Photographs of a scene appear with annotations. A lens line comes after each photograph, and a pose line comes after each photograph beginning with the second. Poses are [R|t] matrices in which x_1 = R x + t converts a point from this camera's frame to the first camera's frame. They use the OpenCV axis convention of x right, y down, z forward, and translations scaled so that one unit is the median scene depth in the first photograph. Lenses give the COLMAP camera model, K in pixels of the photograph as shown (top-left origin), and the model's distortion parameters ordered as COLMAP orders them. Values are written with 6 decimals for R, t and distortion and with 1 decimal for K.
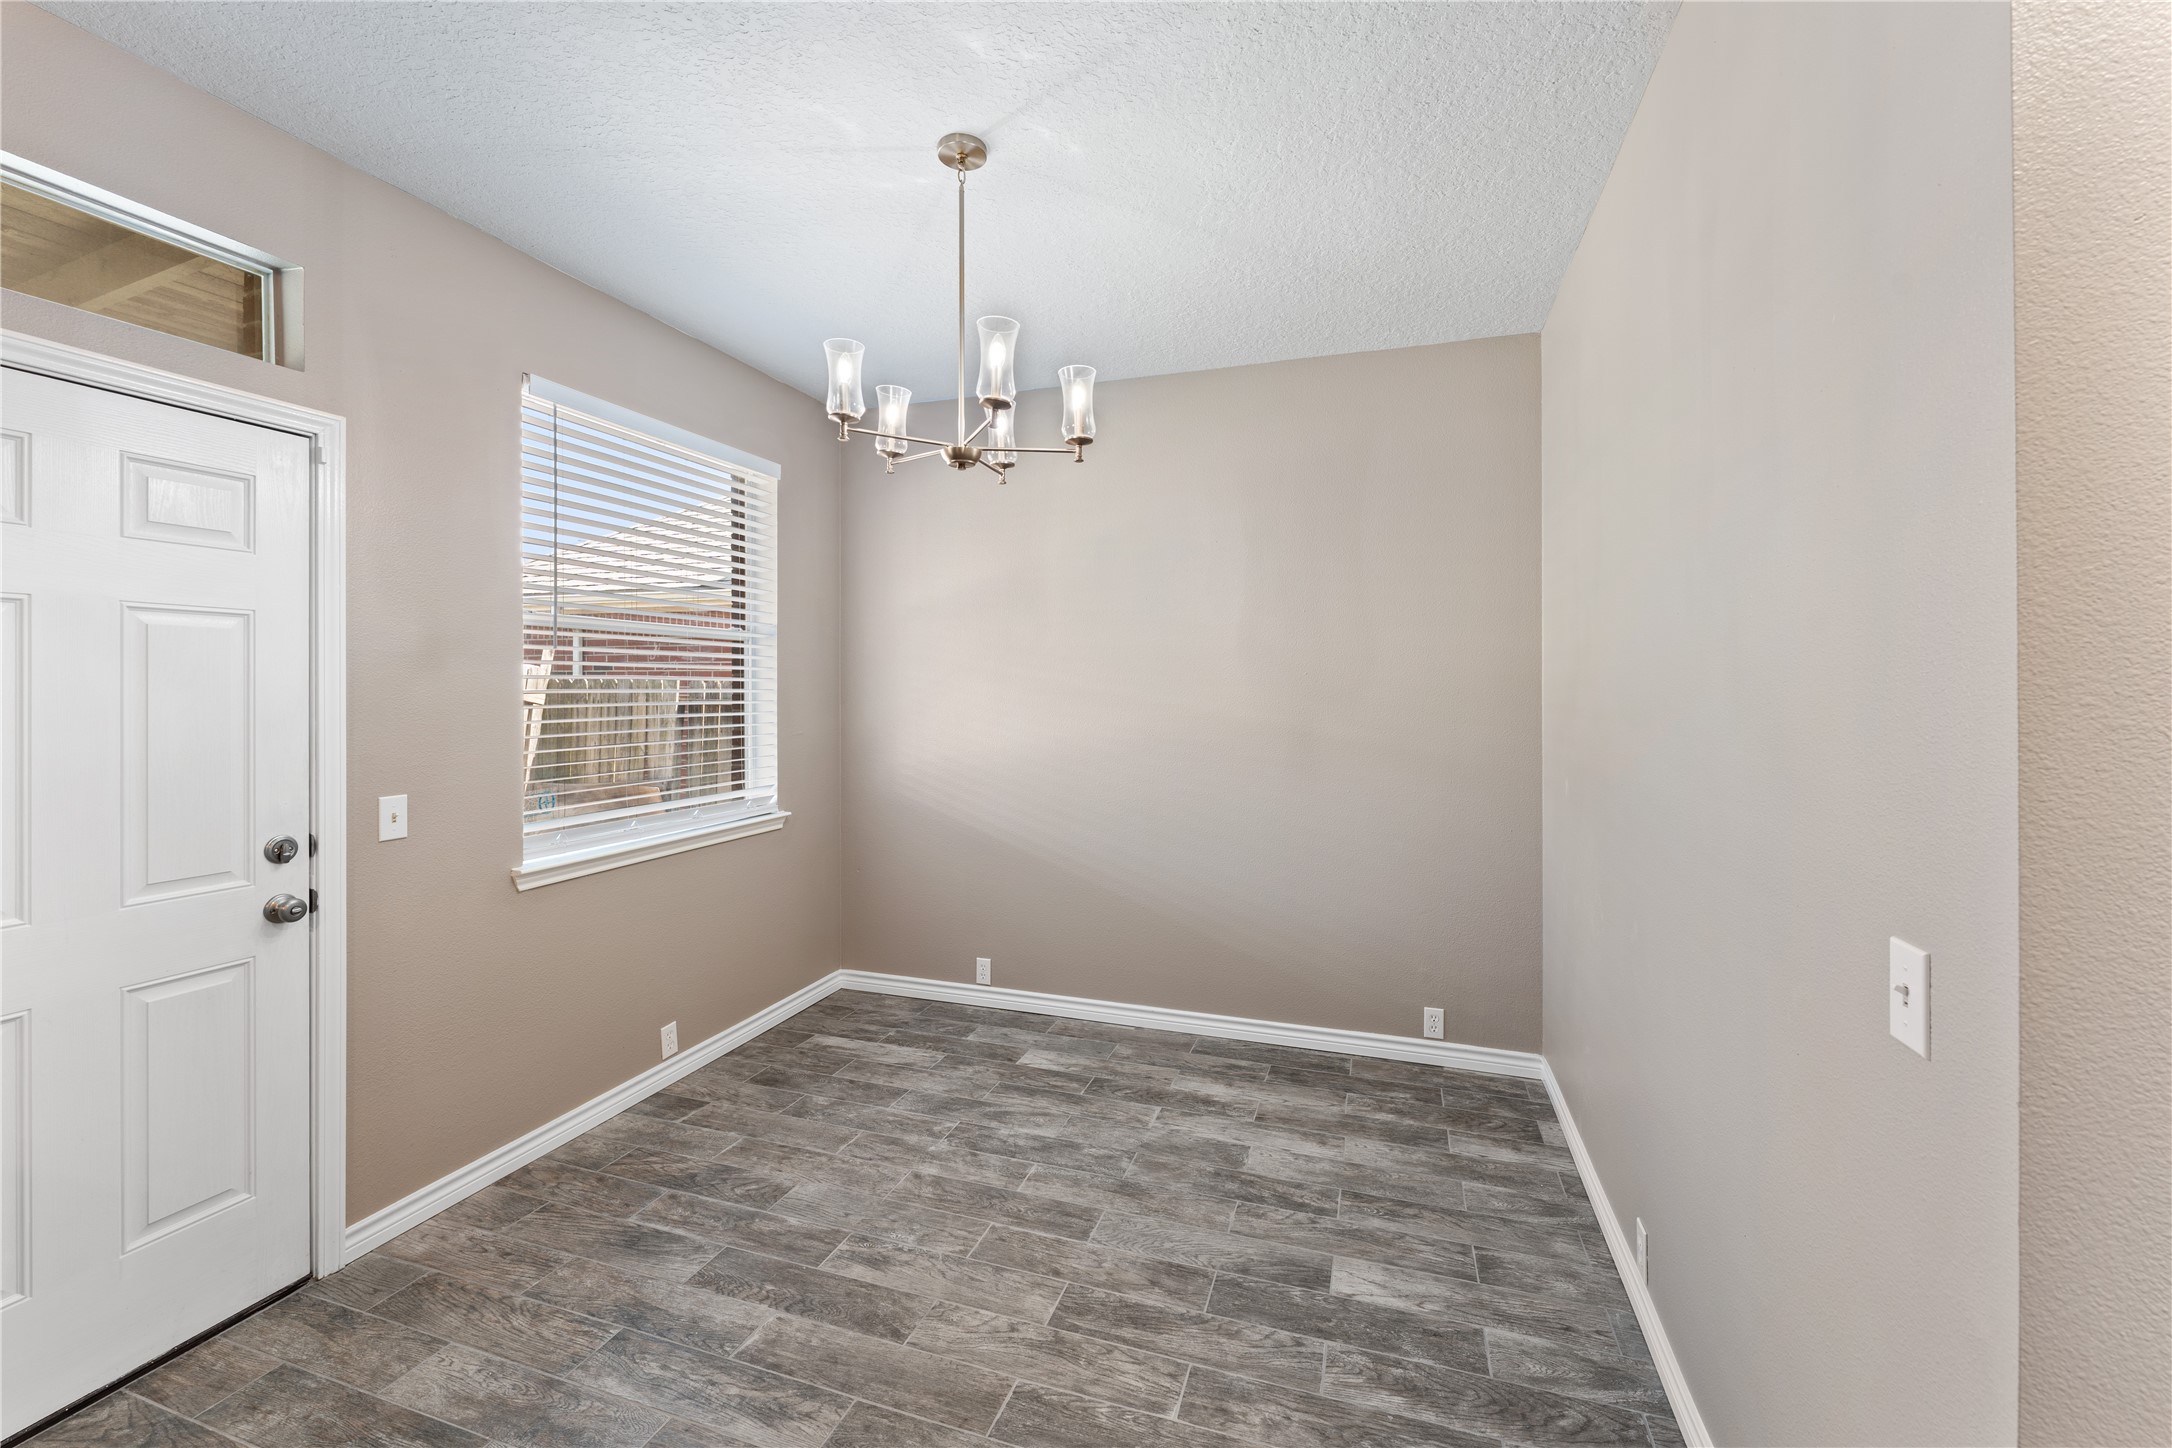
lens RADIAL K [[890.8, 0, 1086.2], [0, 890.8, 684.9], [0, 0, 1]] dist [0.000638, -0.000049]
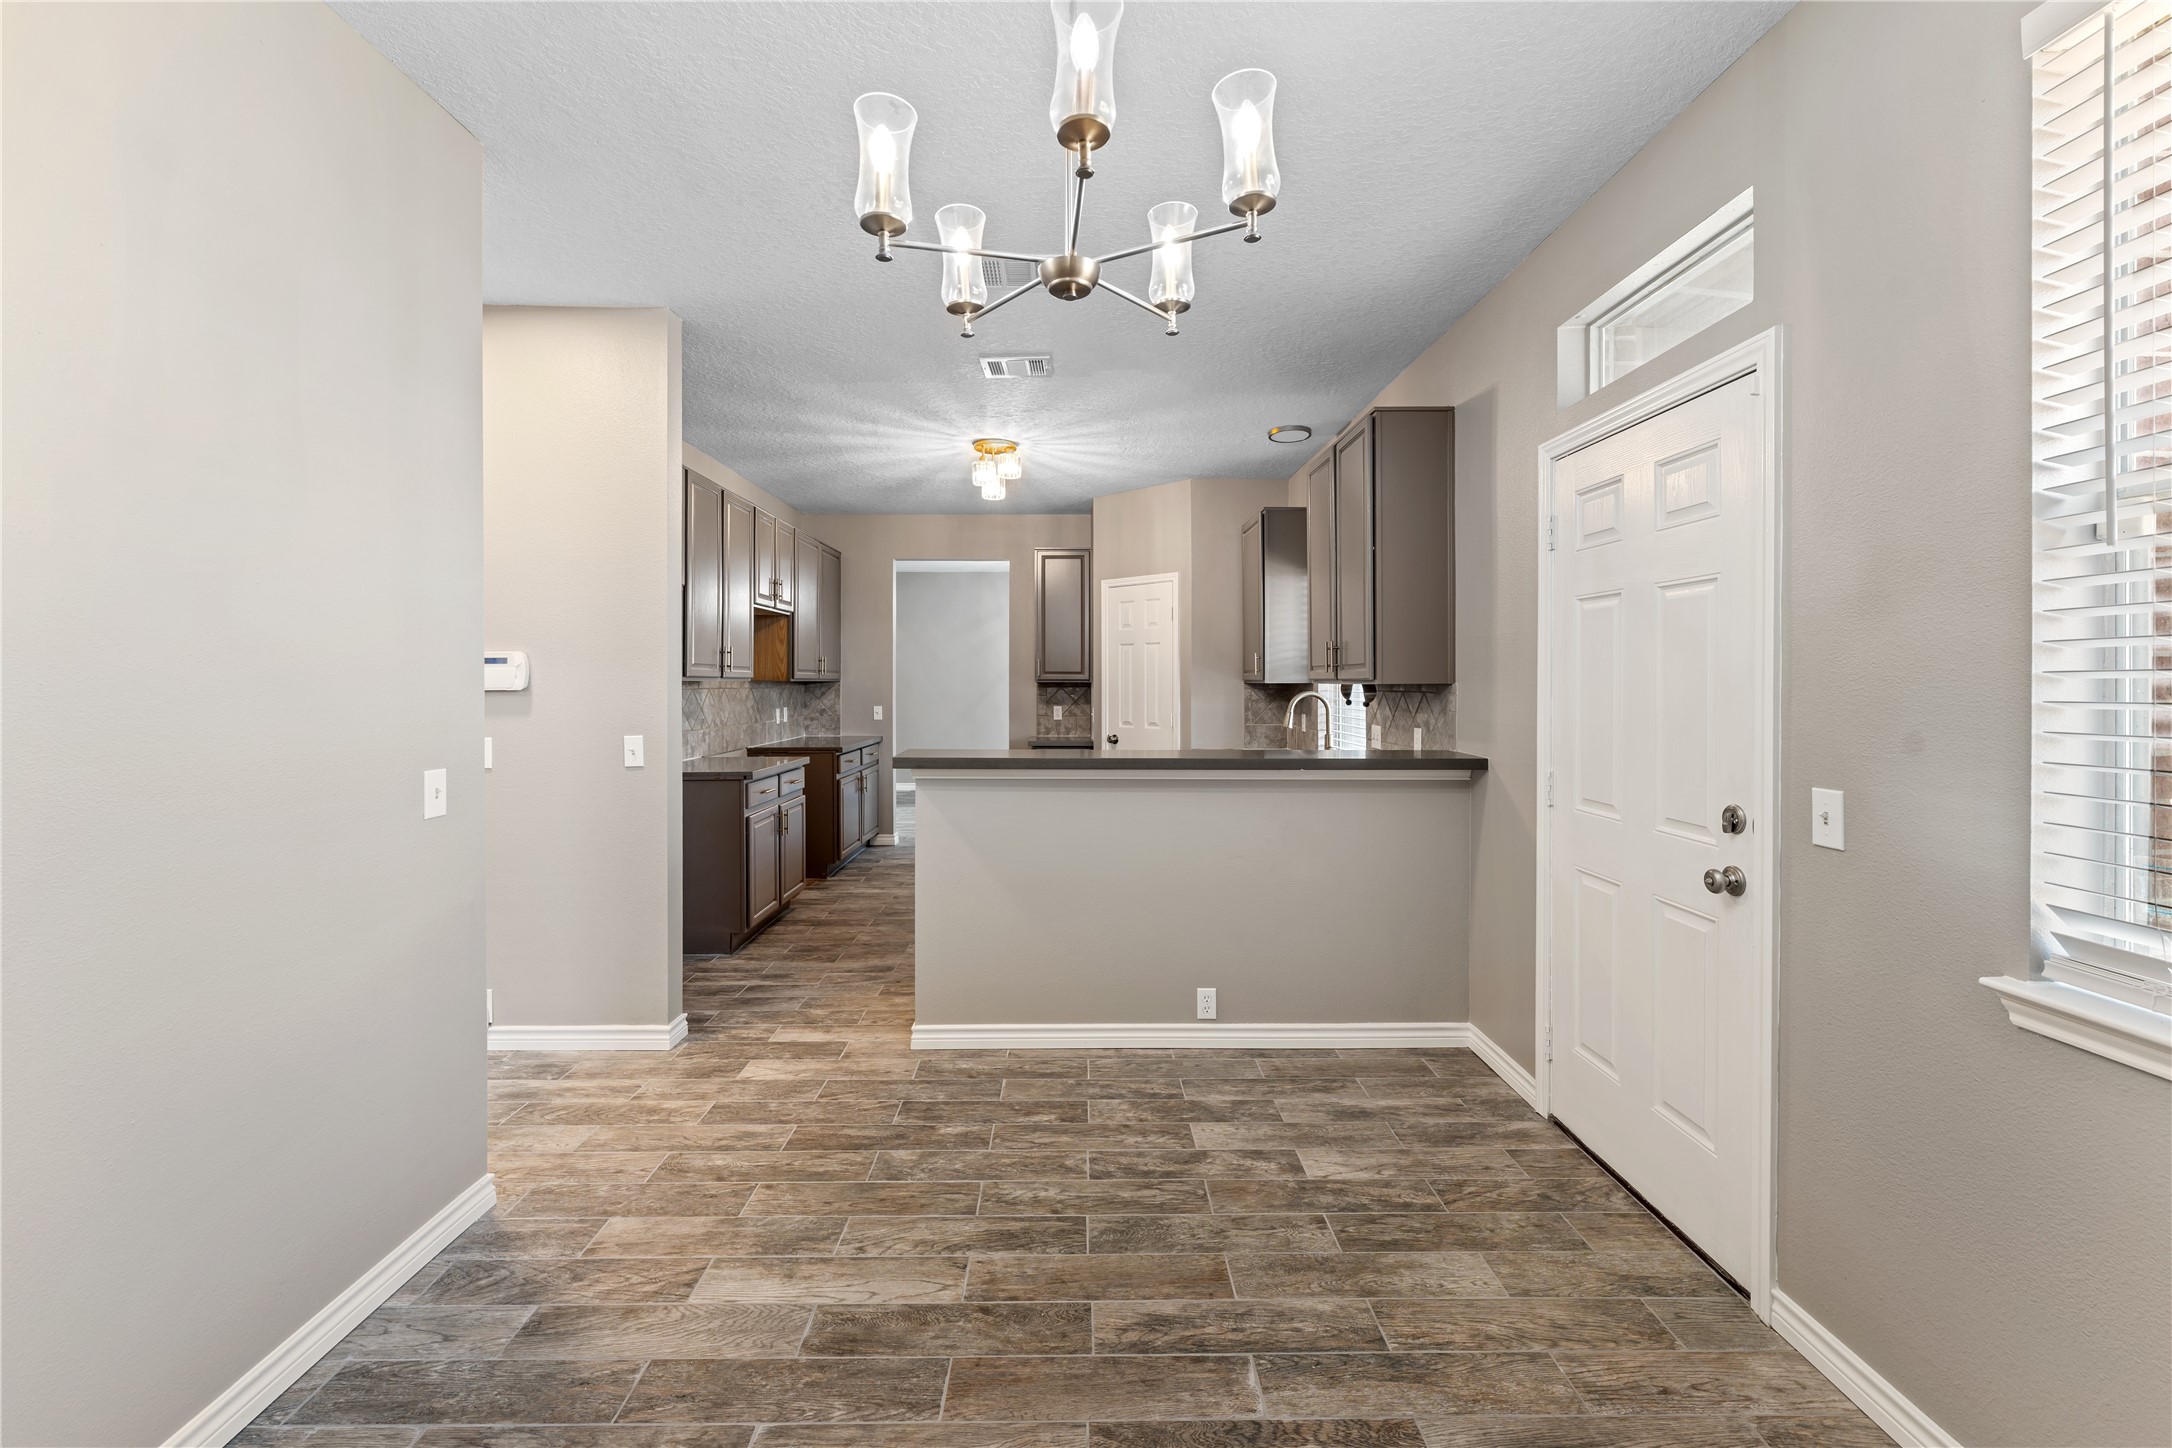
lens RADIAL K [[890.8, 0, 1086.2], [0, 890.8, 684.9], [0, 0, 1]] dist [0.000638, -0.000049]
pose [[-0.943543, 0.002916, -0.331237, 0.075173], [0.000615, 0.999975, 0.007050, 0.036582], [0.331249, 0.006448, -0.943521, 1.817420]]
